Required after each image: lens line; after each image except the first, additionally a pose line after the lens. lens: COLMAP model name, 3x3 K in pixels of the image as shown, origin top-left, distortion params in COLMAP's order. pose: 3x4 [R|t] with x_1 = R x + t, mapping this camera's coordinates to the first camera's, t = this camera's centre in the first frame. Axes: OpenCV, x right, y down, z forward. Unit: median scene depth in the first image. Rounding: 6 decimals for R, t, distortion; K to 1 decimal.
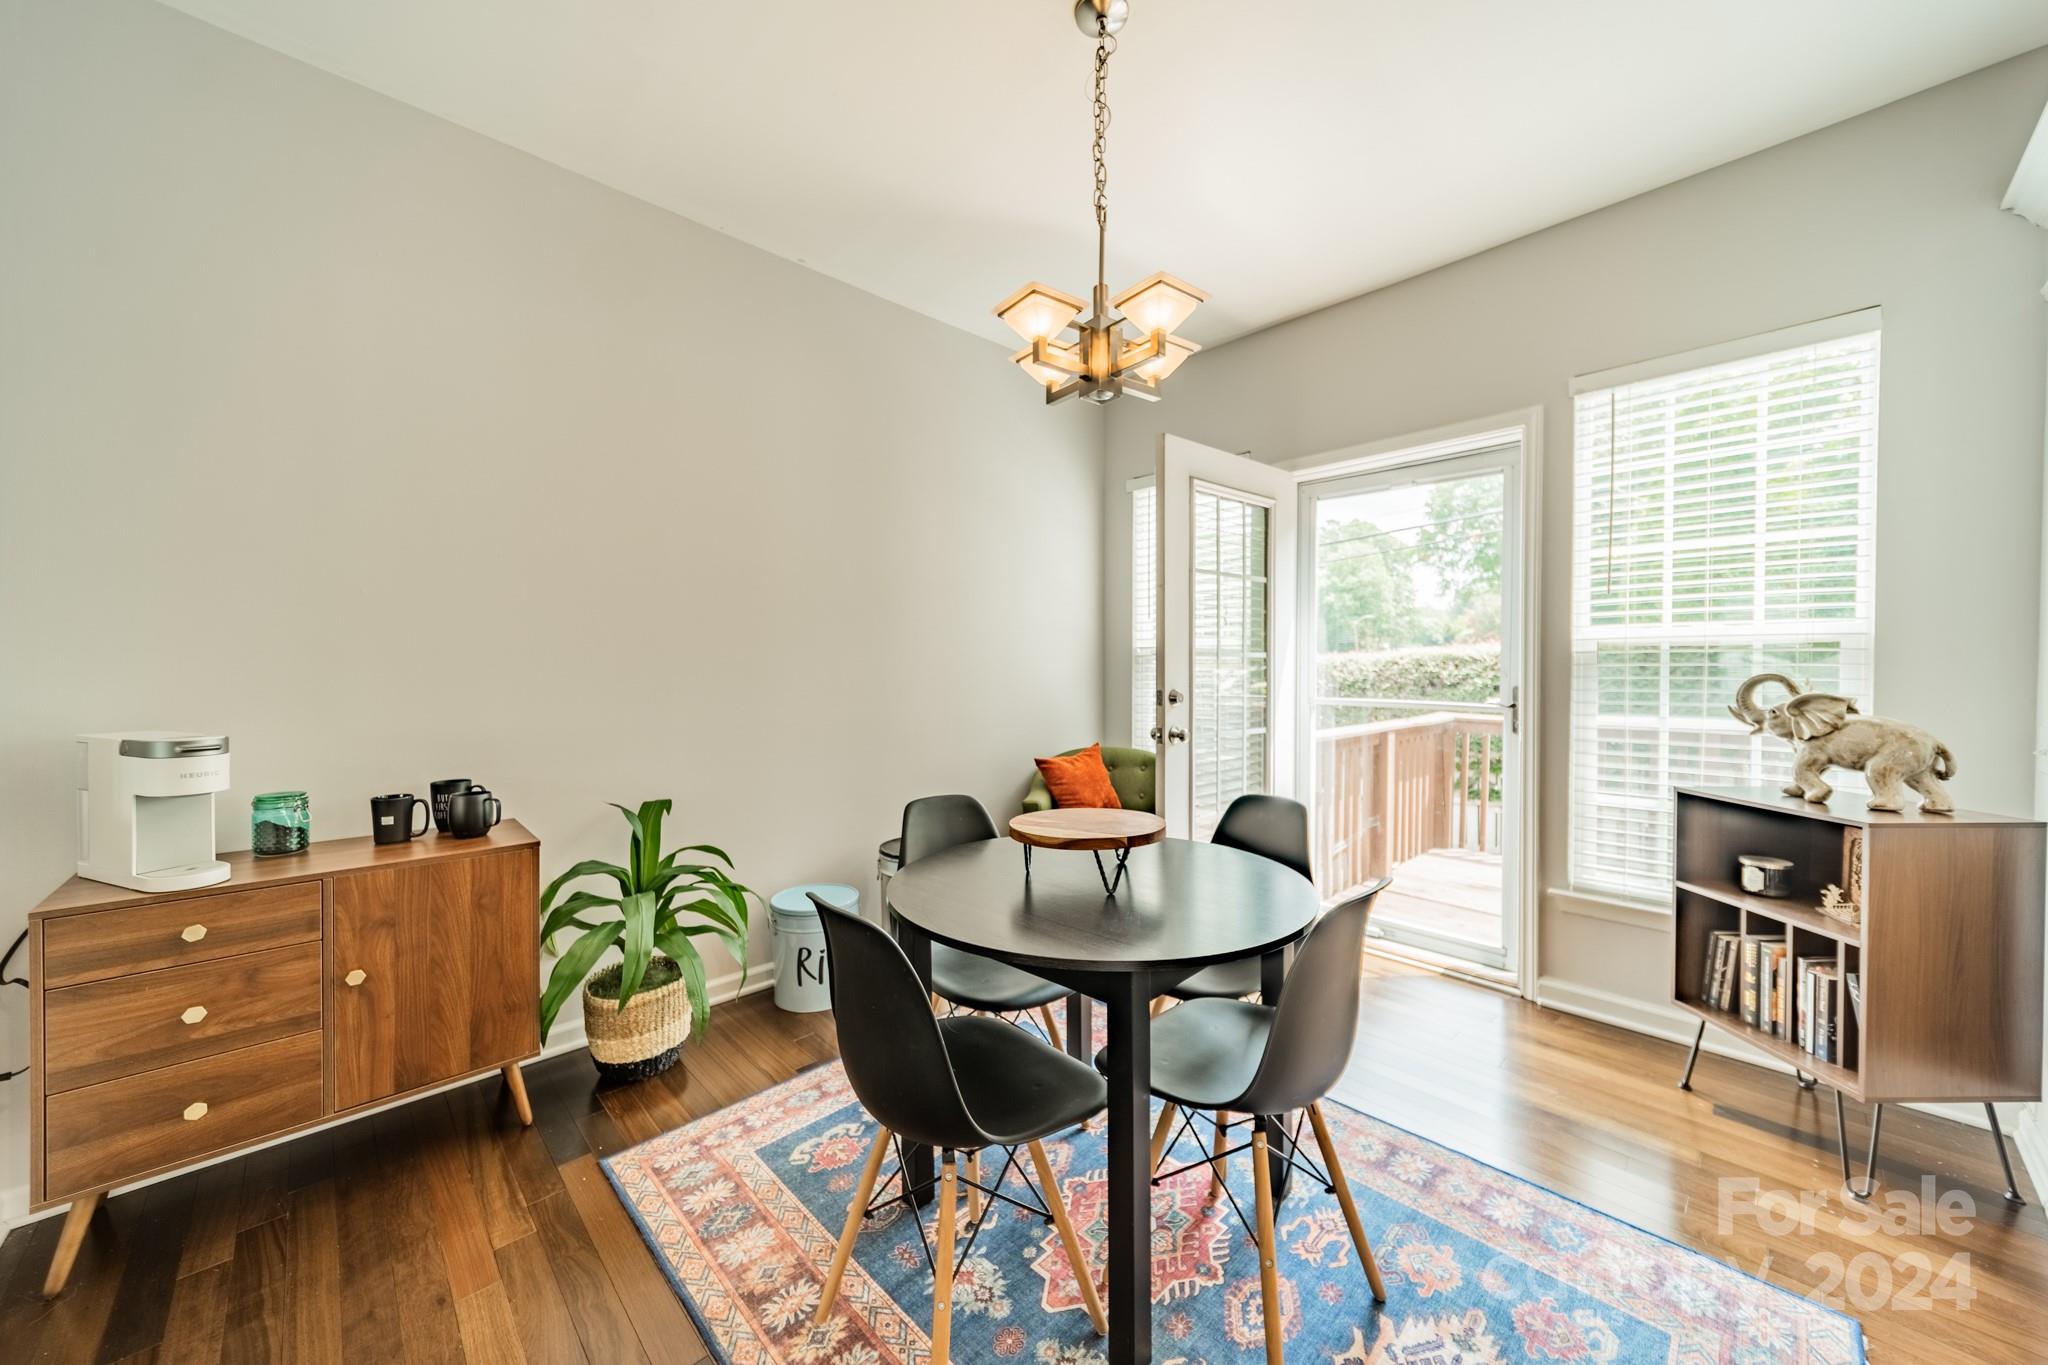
lens RADIAL K [[733.4, 0, 1024.9], [0, 733.4, 679.8], [0, 0, 1]] dist [0.008177, 0.000400]
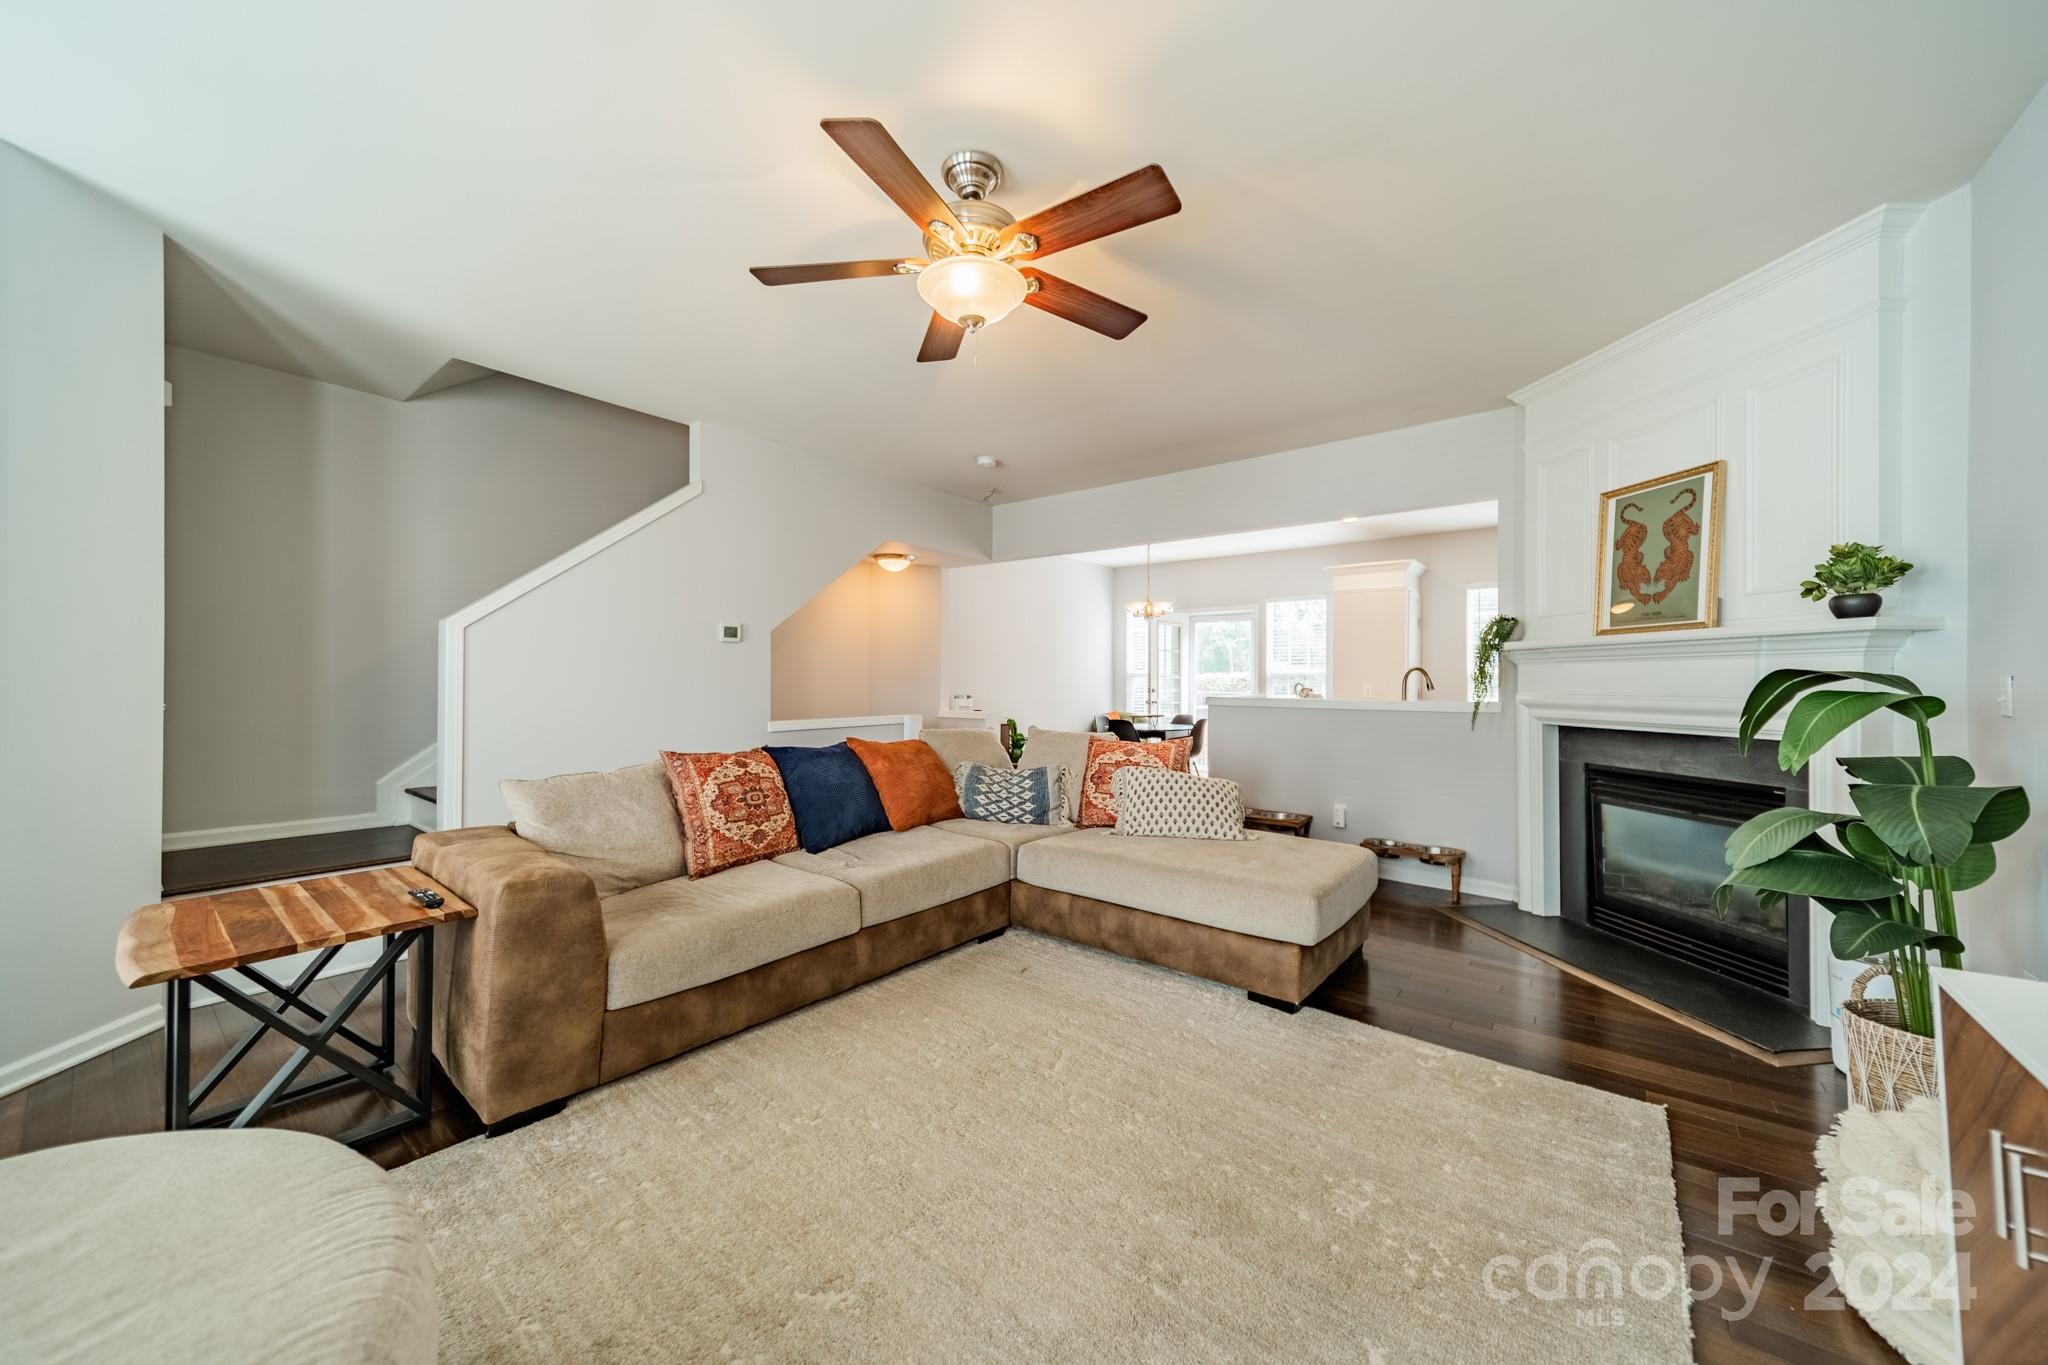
lens RADIAL K [[733.4, 0, 1015.8], [0, 733.4, 679.7], [0, 0, 1]] dist [0.008177, 0.000400]
pose [[0.991880, -0.000216, 0.127179, -1.118893], [0.002714, 0.999807, -0.019472, 0.052510], [-0.127150, 0.019659, 0.991689, -2.945309]]
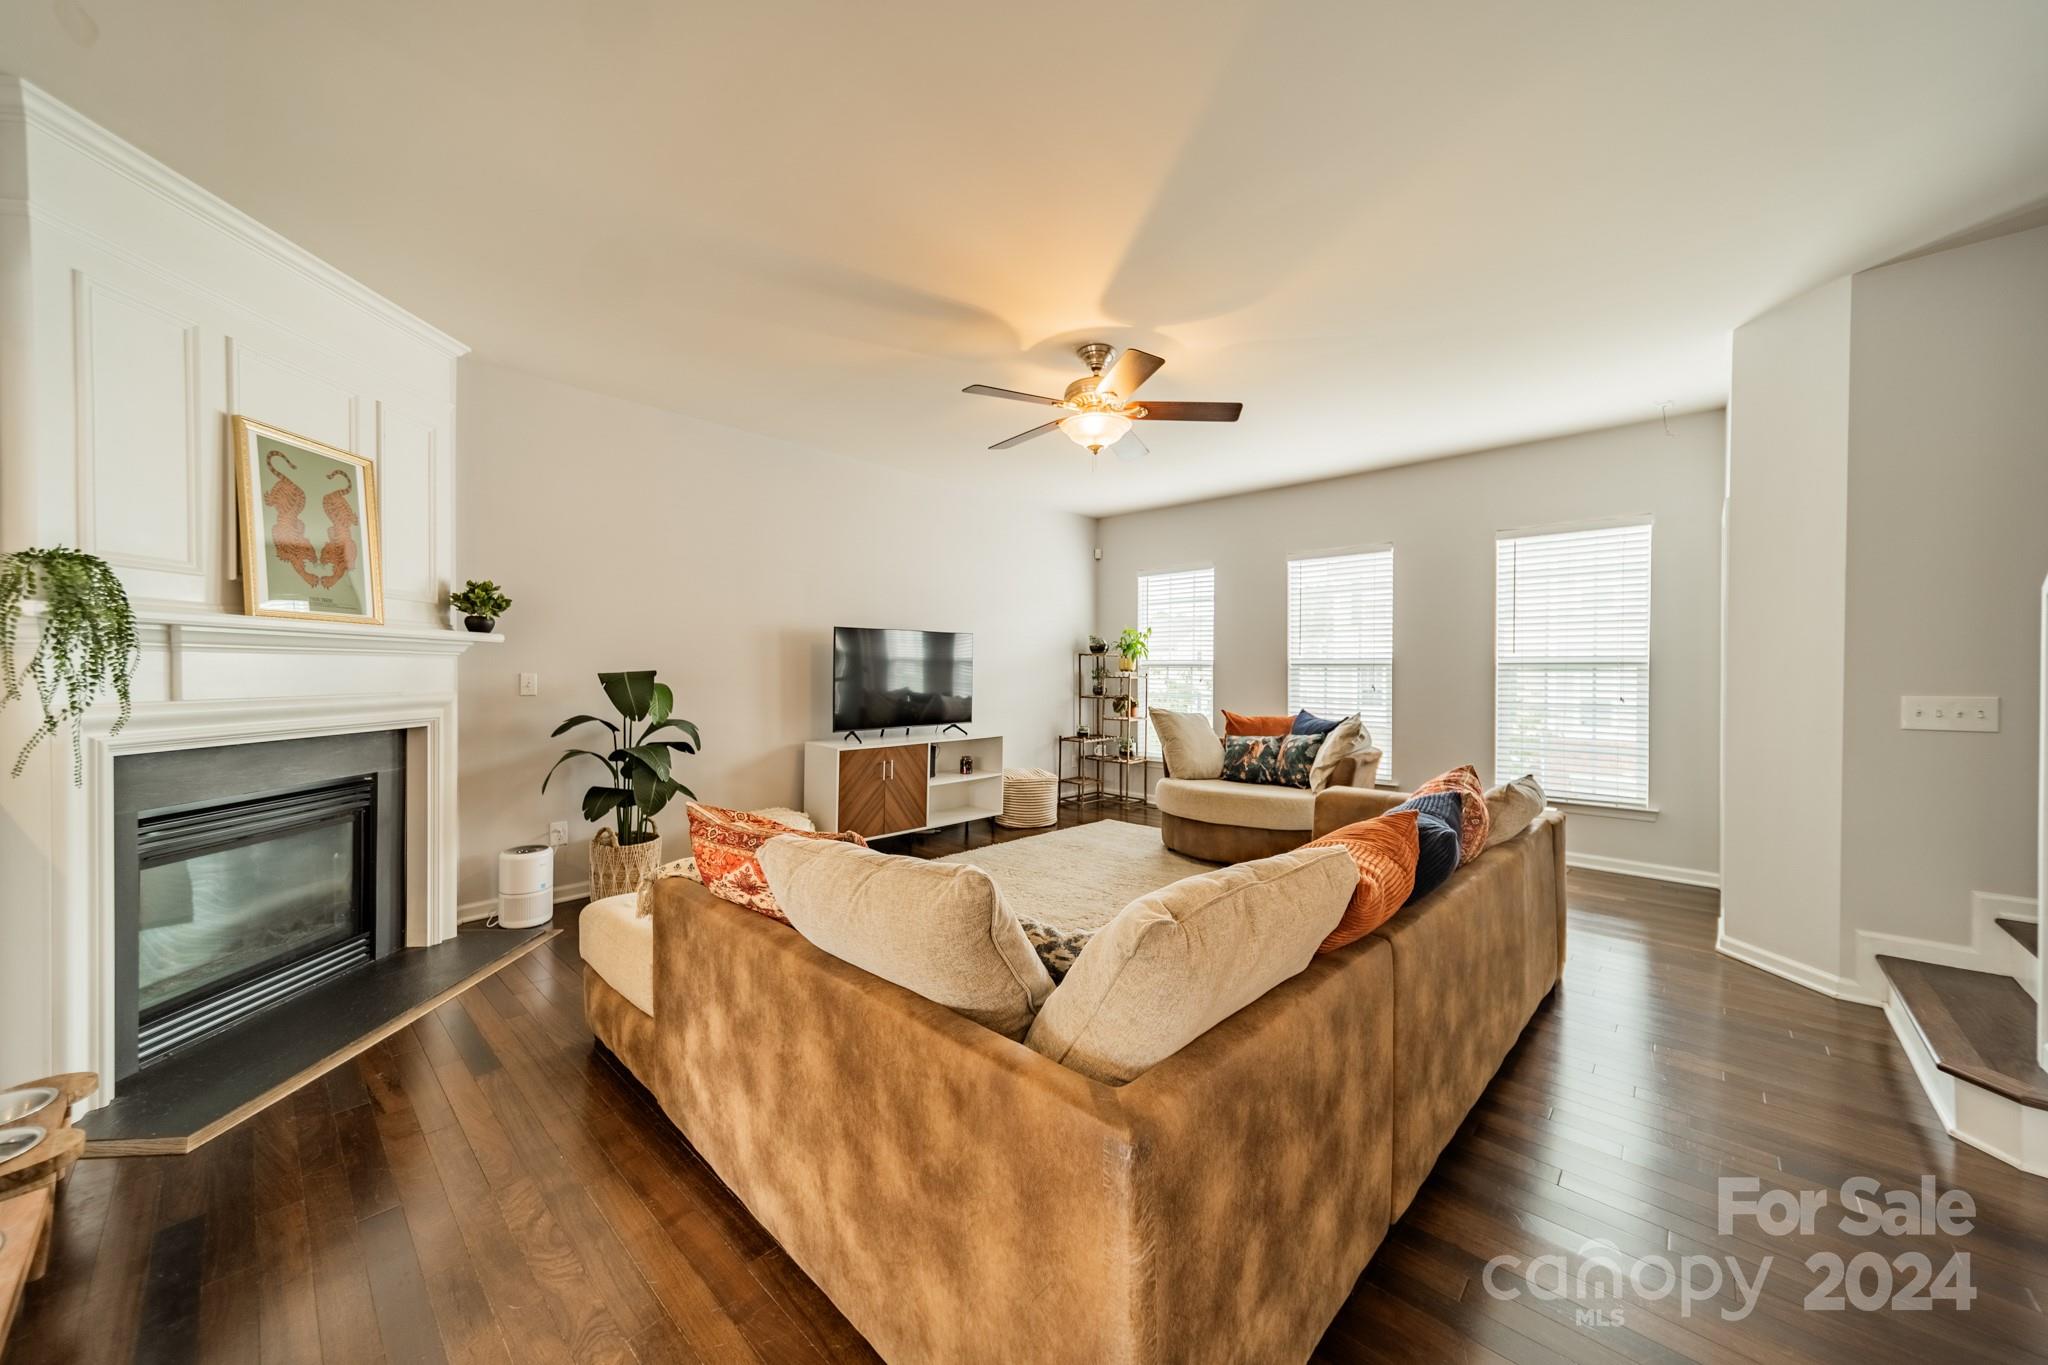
lens RADIAL K [[733.4, 0, 1022.0], [0, 733.4, 678.3], [0, 0, 1]] dist [0.008177, 0.000400]
pose [[-0.998672, -0.006904, -0.051048, -0.772872], [-0.008333, 0.999578, 0.027842, -0.022044], [0.050834, 0.028230, -0.998308, 0.000528]]
